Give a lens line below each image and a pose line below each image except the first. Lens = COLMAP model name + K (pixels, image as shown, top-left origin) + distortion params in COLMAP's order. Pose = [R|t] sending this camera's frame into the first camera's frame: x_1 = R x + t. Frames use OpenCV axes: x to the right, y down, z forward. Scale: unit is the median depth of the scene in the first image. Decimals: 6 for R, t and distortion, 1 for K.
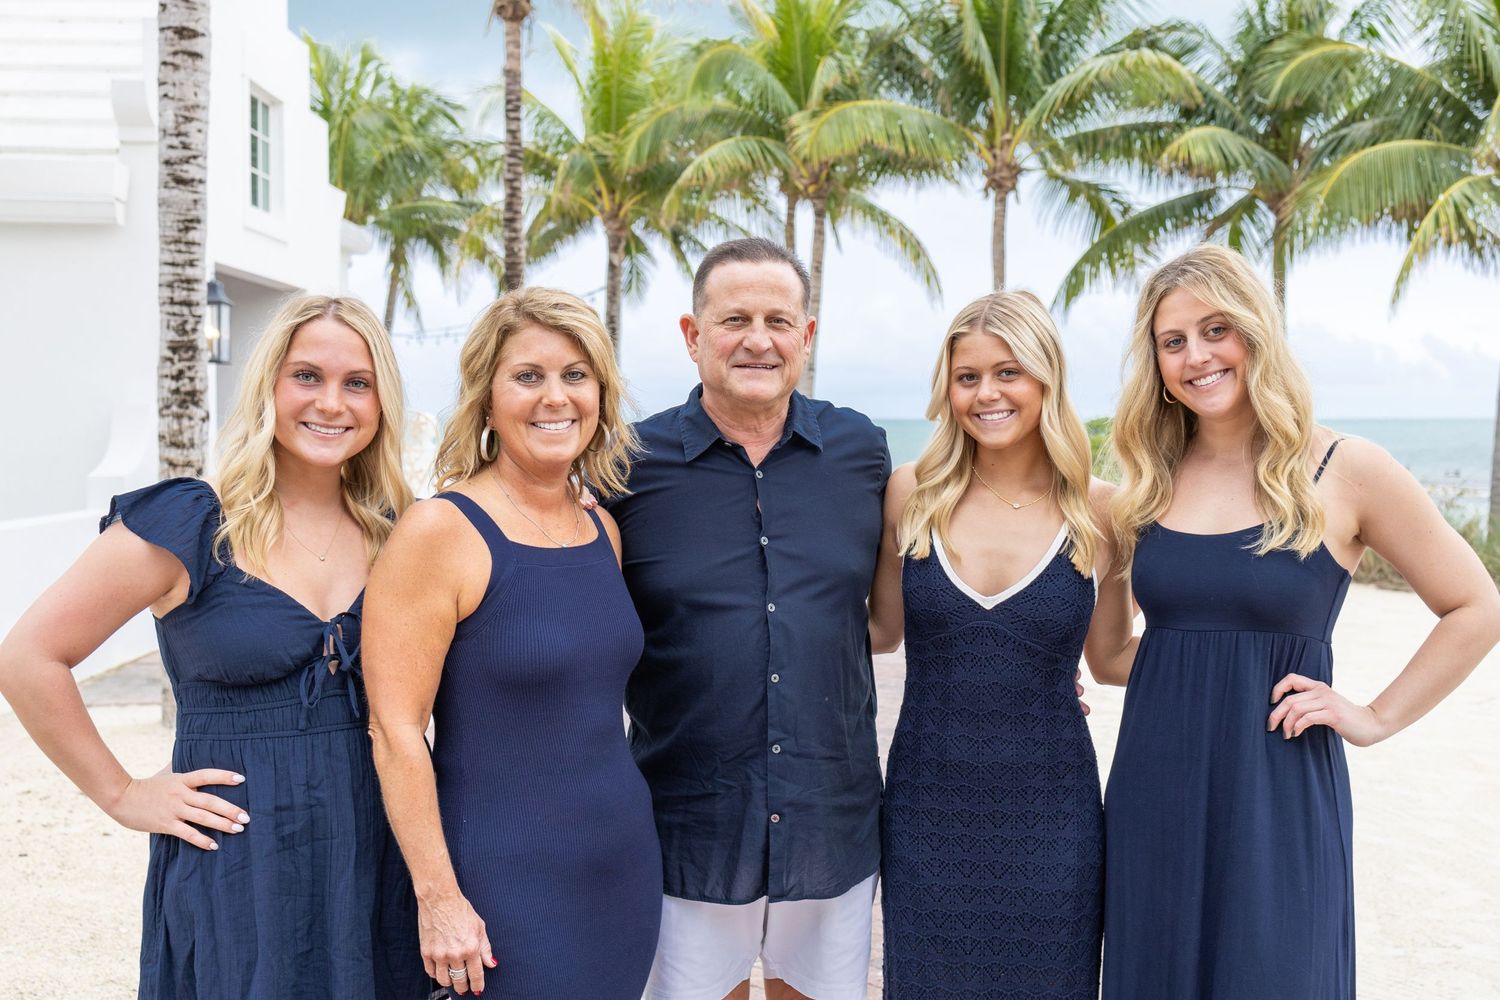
lens RADIAL K [[1468.6, 0, 750.0], [0, 1468.6, 500.0], [0, 0, 1]] dist [0.021013, 0.013695]
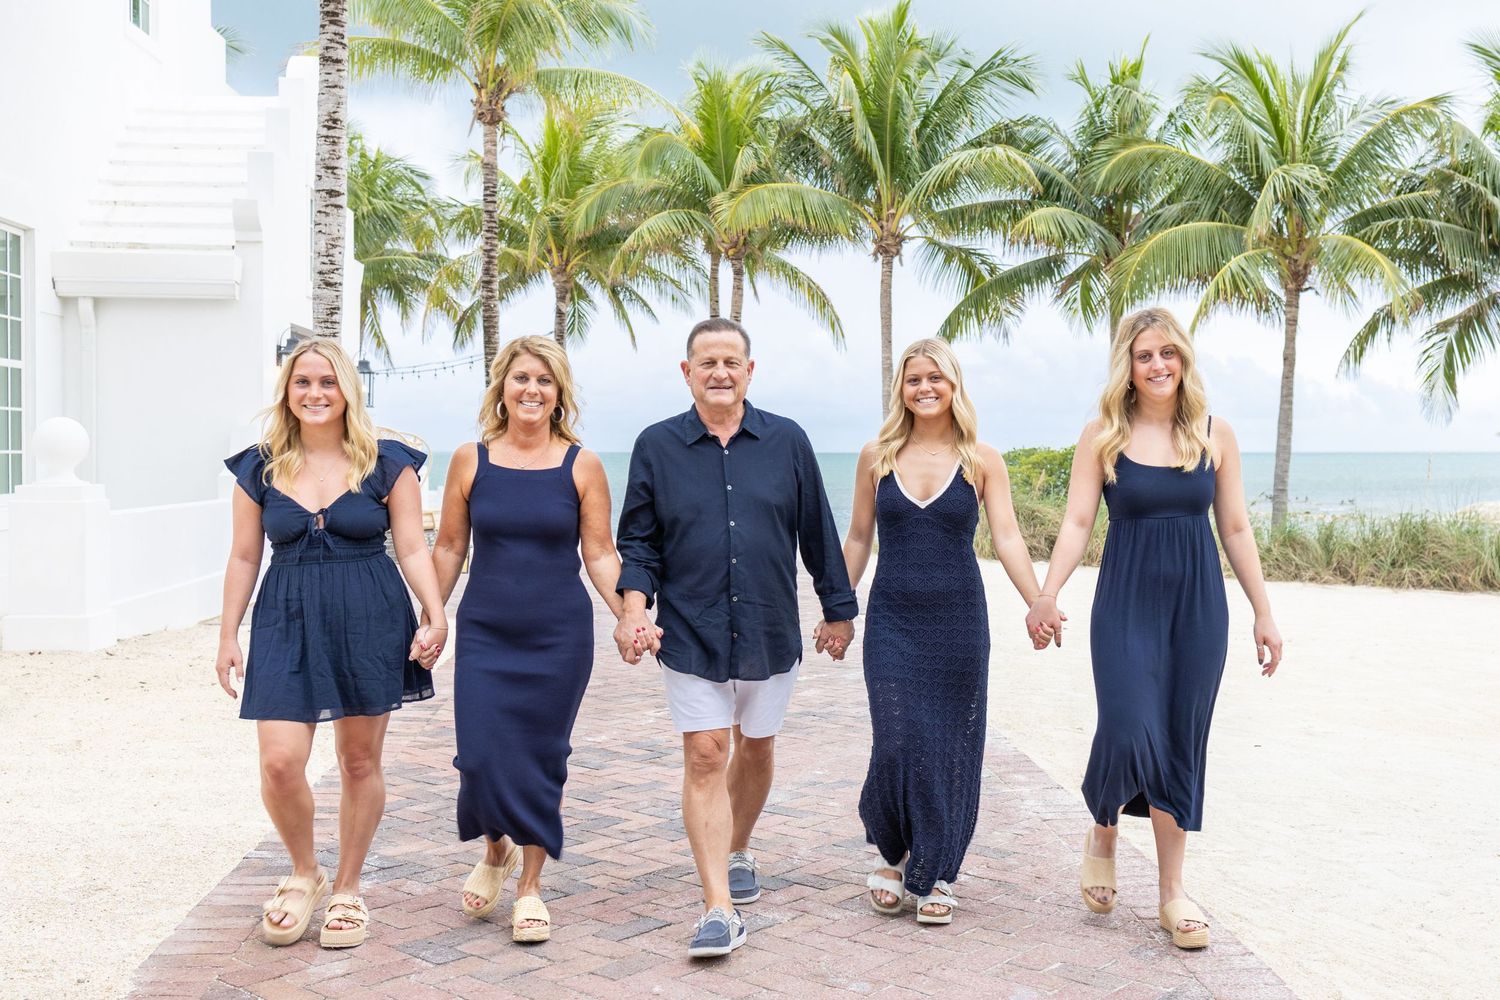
lens RADIAL K [[2077.8, 0, 750.0], [0, 2077.8, 500.0], [0, 0, 1]] dist [-0.026501, 0.038218]
pose [[0.999270, -0.002241, 0.038128, -0.008151], [0.003905, 0.999040, -0.043623, 0.064910], [-0.037994, 0.043740, 0.998320, -0.690838]]
